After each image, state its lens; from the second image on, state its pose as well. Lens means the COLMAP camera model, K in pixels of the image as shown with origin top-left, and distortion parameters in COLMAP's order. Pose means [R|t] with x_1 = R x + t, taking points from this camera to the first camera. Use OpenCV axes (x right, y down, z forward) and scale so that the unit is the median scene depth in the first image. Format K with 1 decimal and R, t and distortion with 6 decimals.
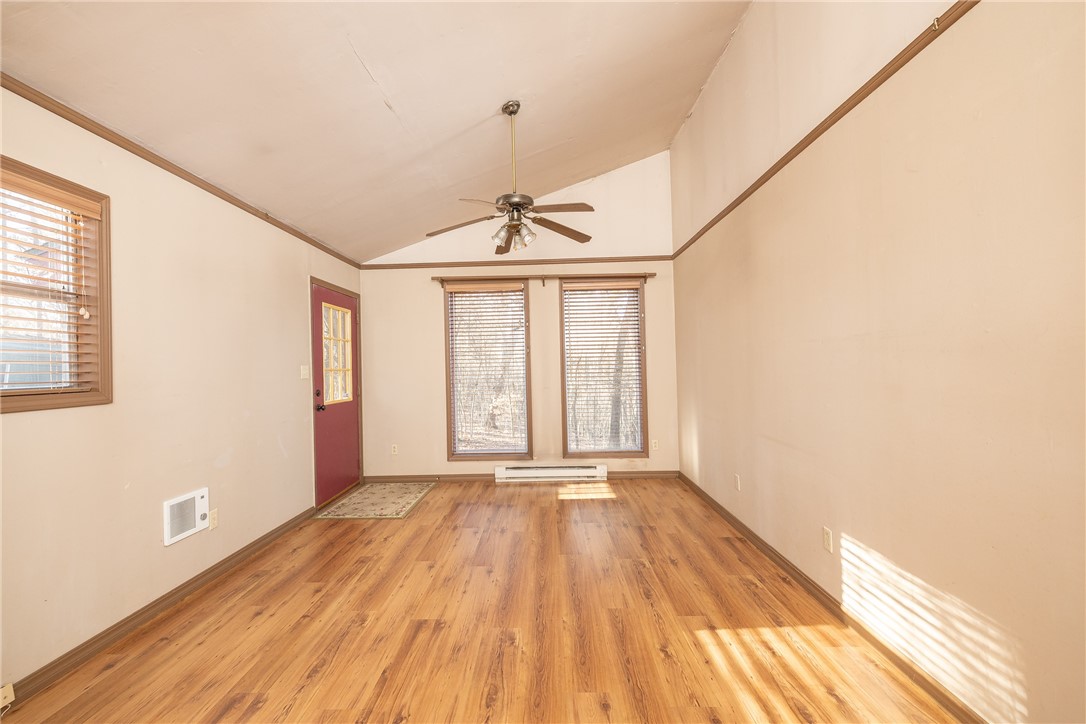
lens RADIAL K [[461.3, 0, 545.2], [0, 461.3, 363.9], [0, 0, 1]] dist [-0.001863, 0.001049]
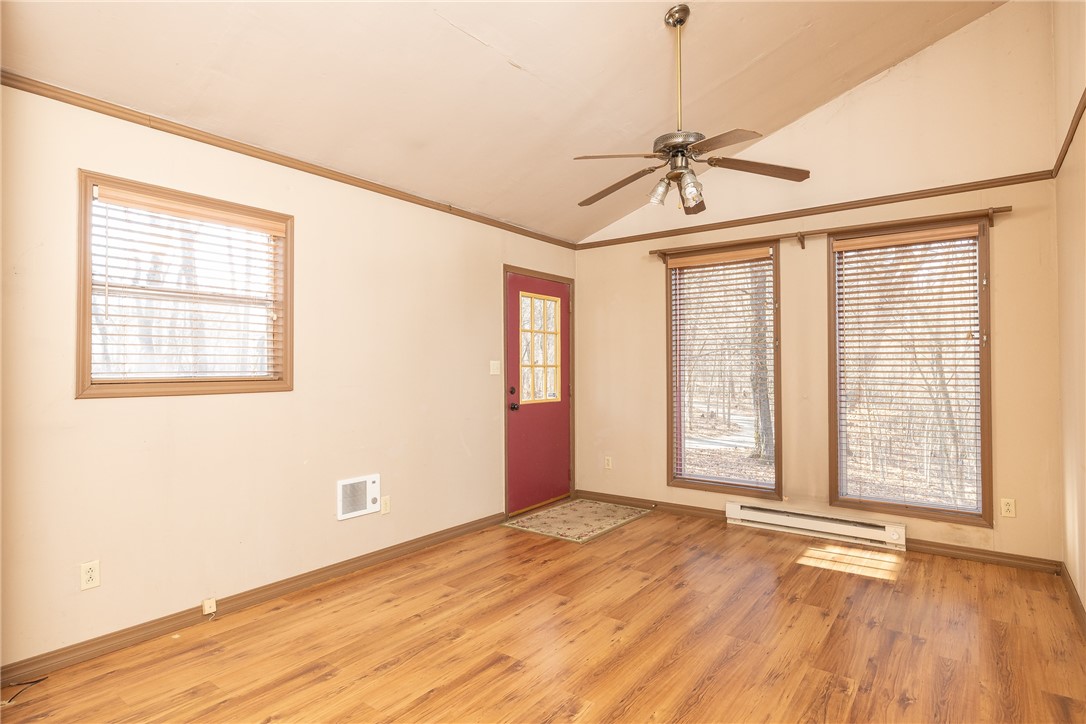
lens RADIAL K [[576.1, 0, 491.7], [0, 576.1, 363.3], [0, 0, 1]] dist [0.000750, 0.000858]
pose [[0.804563, 0.016299, -0.593644, 0.203834], [-0.012612, 0.999867, 0.010359, -0.003760], [0.593733, -0.000847, 0.804661, 0.064298]]
